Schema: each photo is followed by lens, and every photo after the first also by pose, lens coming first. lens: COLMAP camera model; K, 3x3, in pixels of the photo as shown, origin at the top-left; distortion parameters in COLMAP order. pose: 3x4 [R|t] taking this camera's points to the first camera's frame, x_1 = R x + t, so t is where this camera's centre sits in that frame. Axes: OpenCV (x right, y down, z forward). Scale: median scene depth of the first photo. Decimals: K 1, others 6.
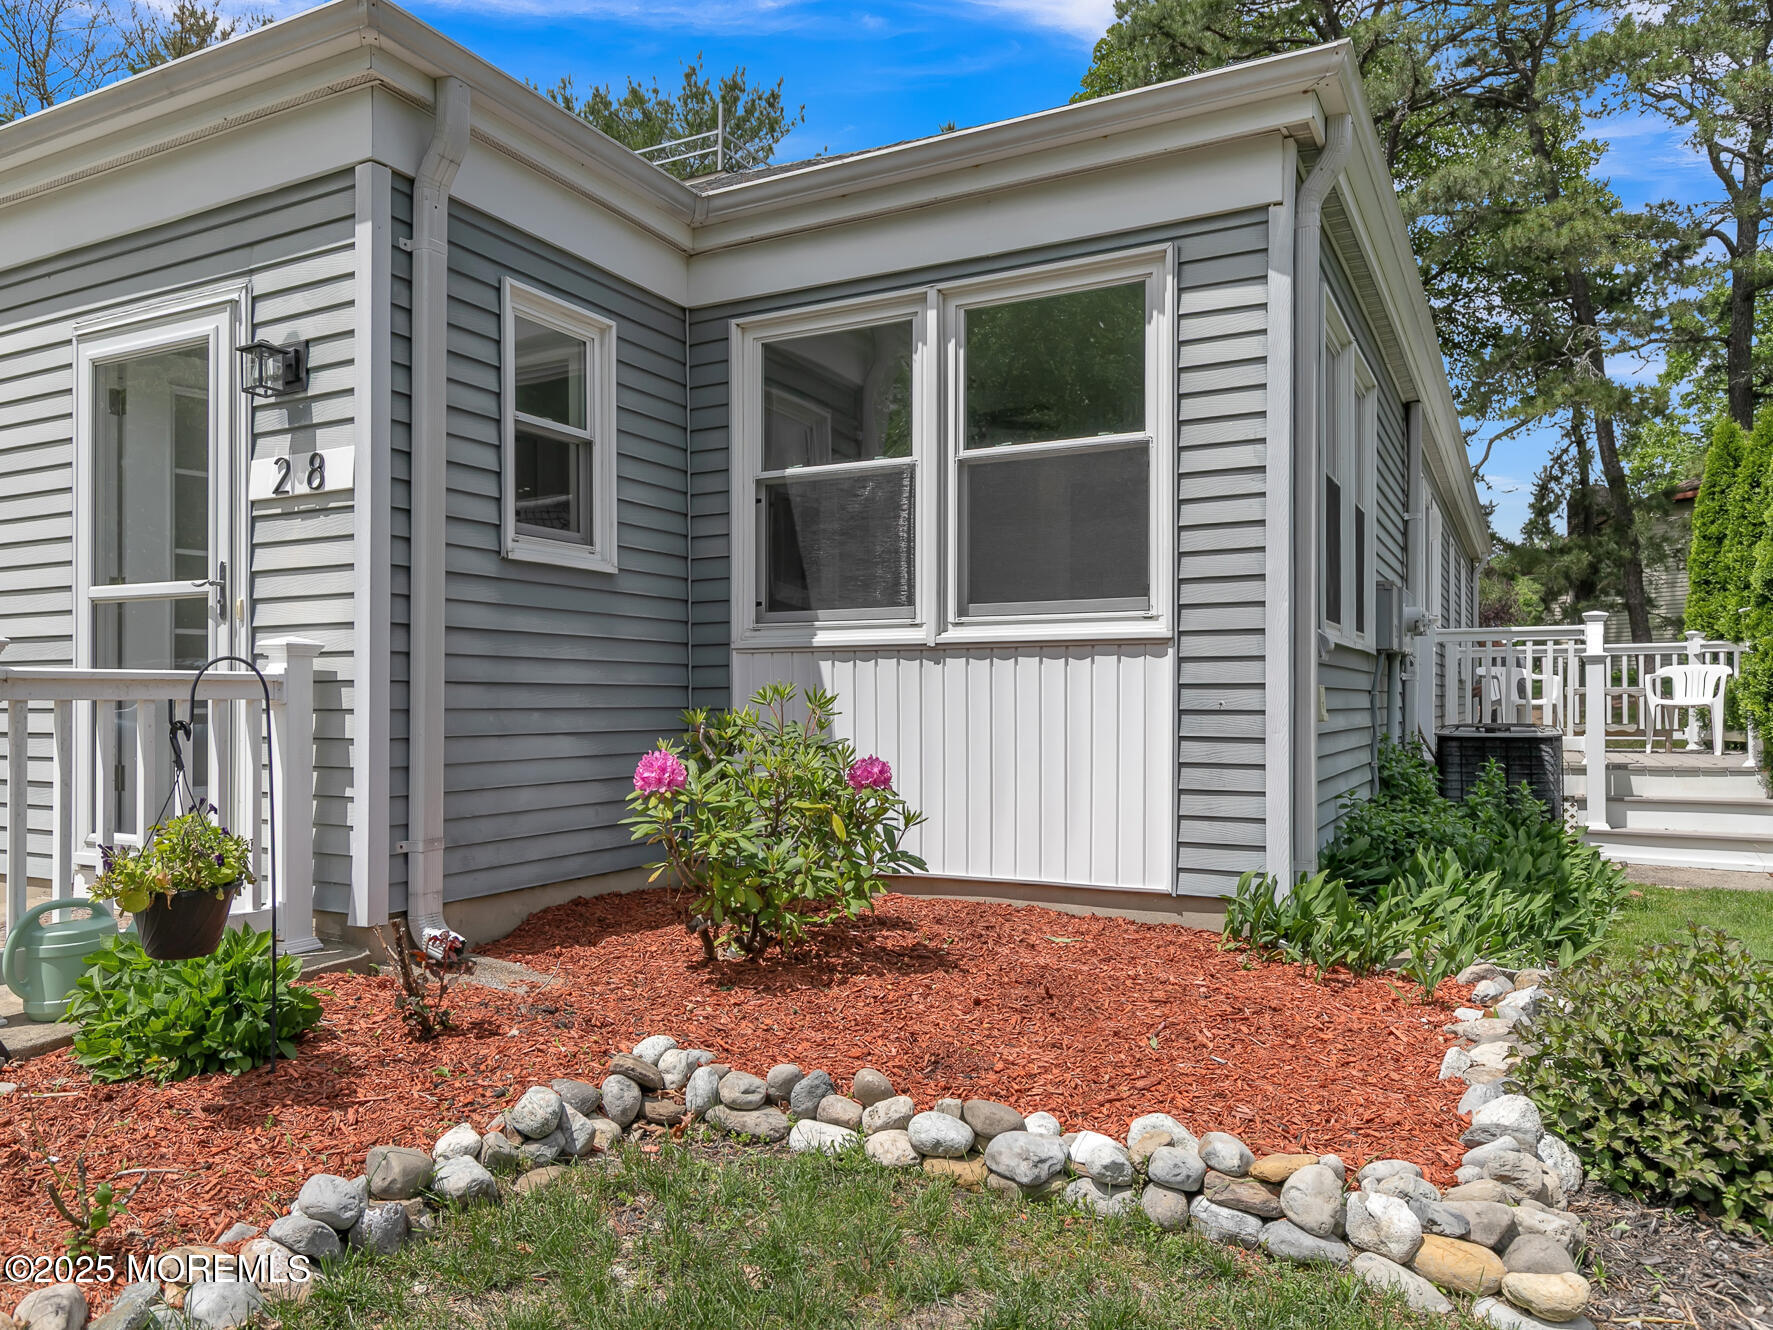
lens RADIAL K [[1197.1, 0, 886.5], [0, 1197.1, 665.0], [0, 0, 1]] dist [0.009217, 0.006037]
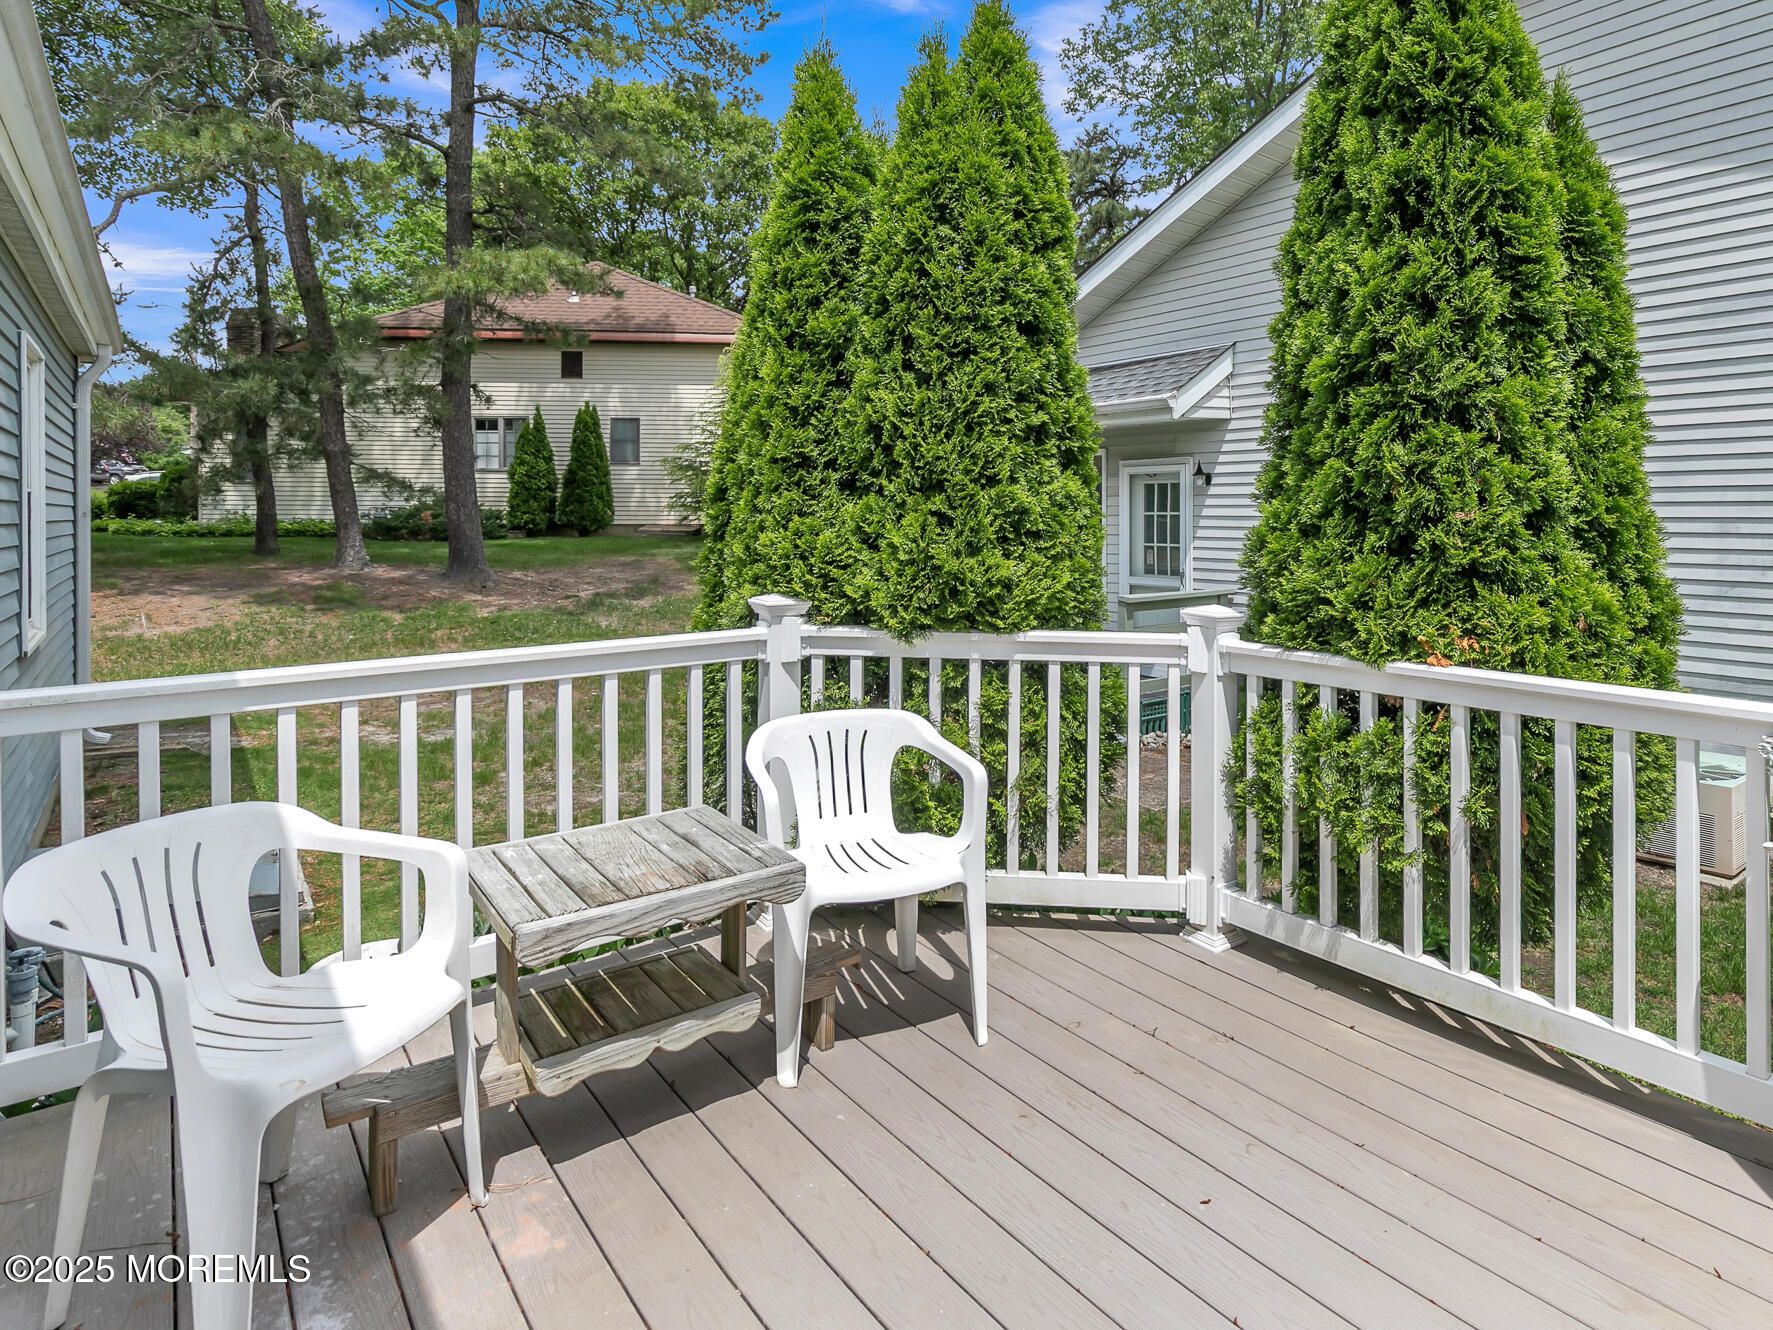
lens RADIAL K [[923.0, 0, 892.0], [0, 923.0, 514.2], [0, 0, 1]] dist [0.000299, 0.000217]
pose [[0.395016, -0.002250, 0.918672, 2.490299], [-0.025487, 0.999585, 0.013407, -0.331924], [-0.918321, -0.028710, 0.394795, 4.983650]]
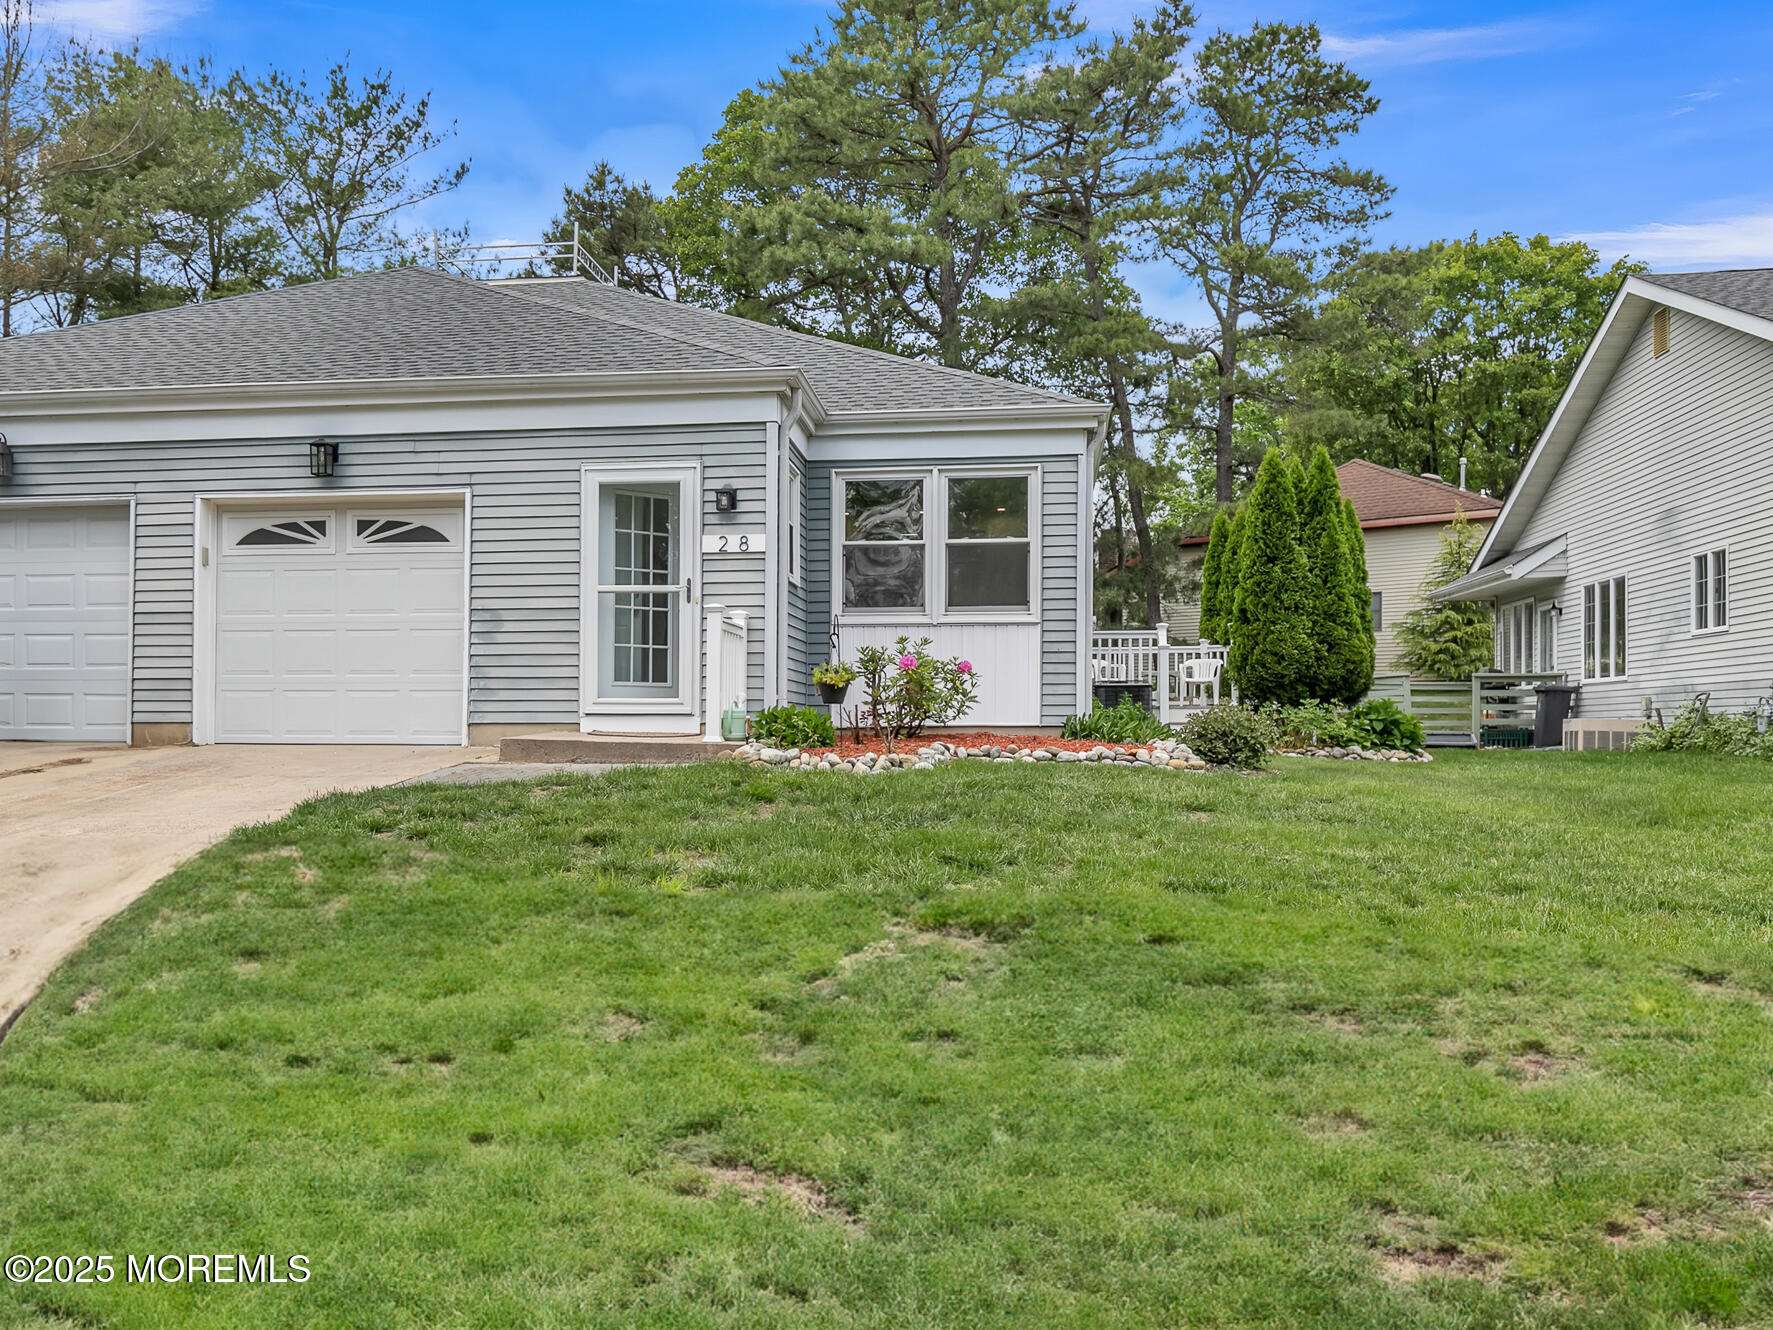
lens RADIAL K [[1197.1, 0, 886.5], [0, 1197.1, 665.0], [0, 0, 1]] dist [0.009217, 0.006037]
pose [[0.941264, 0.015594, 0.337311, -0.800156], [-0.011895, 0.999844, -0.013030, 0.090785], [-0.337462, 0.008253, 0.941303, -1.095339]]
